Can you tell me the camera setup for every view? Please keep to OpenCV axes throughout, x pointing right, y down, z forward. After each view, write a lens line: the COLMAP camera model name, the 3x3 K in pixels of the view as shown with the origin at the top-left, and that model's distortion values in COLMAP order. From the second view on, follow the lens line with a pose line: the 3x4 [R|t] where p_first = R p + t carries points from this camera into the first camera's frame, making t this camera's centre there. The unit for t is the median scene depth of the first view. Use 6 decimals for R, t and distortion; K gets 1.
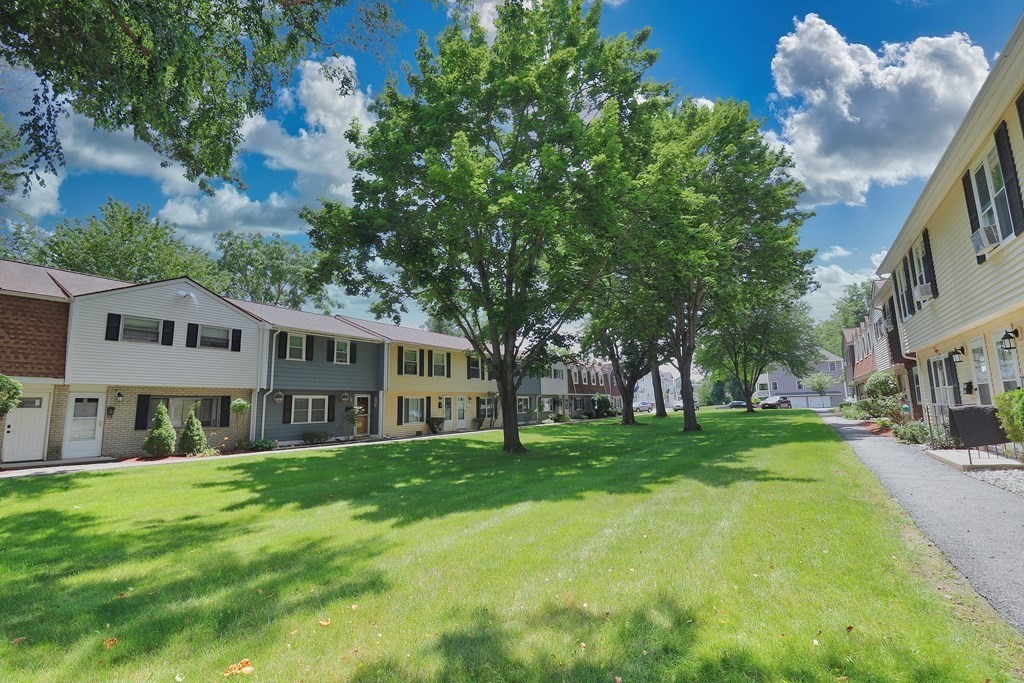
lens RADIAL K [[475.7, 0, 510.0], [0, 475.7, 337.1], [0, 0, 1]] dist [-0.002663, -0.009627]
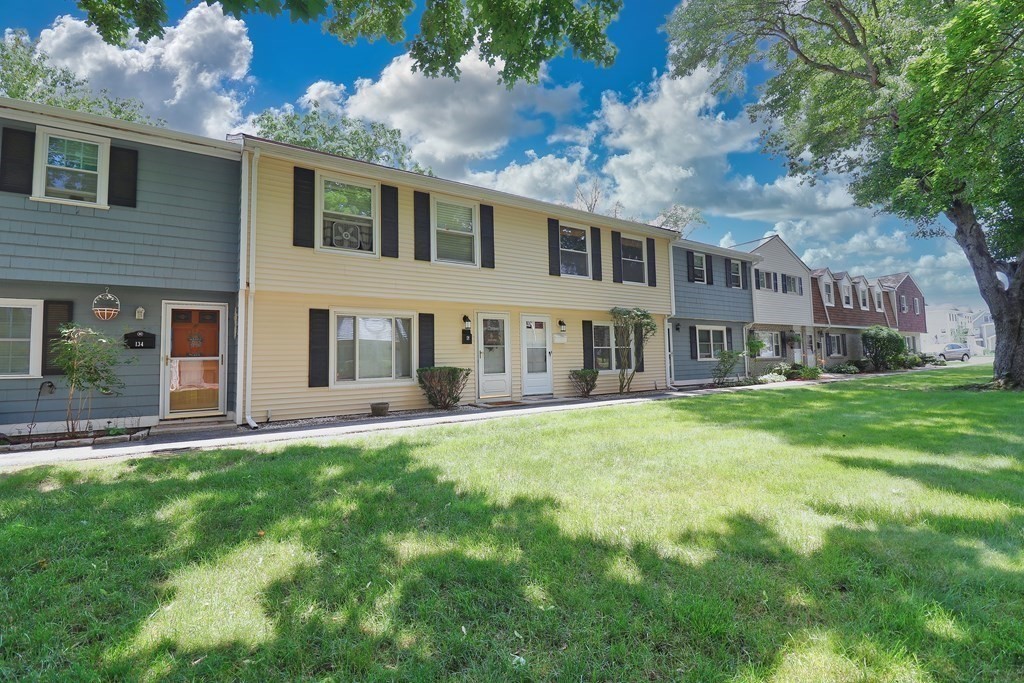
lens RADIAL K [[475.7, 0, 511.9], [0, 475.7, 332.7], [0, 0, 1]] dist [-0.002663, -0.009627]
pose [[0.916590, -0.022067, -0.399220, 0.048618], [0.058650, 0.995096, 0.079653, 0.117154], [0.395504, -0.096424, 0.913389, 0.693474]]
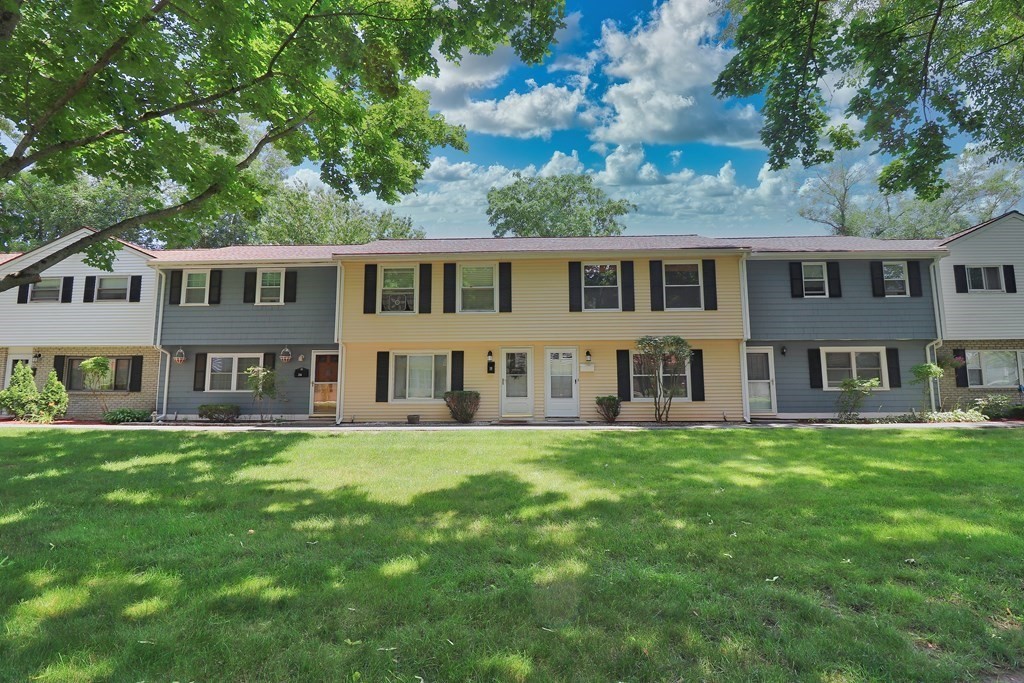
lens RADIAL K [[475.7, 0, 510.1], [0, 475.7, 337.6], [0, 0, 1]] dist [-0.002663, -0.009627]
pose [[0.485813, -0.072850, -0.871022, 0.324180], [0.118505, 0.992809, -0.016940, 0.129811], [0.865992, -0.094991, 0.490952, 0.819282]]
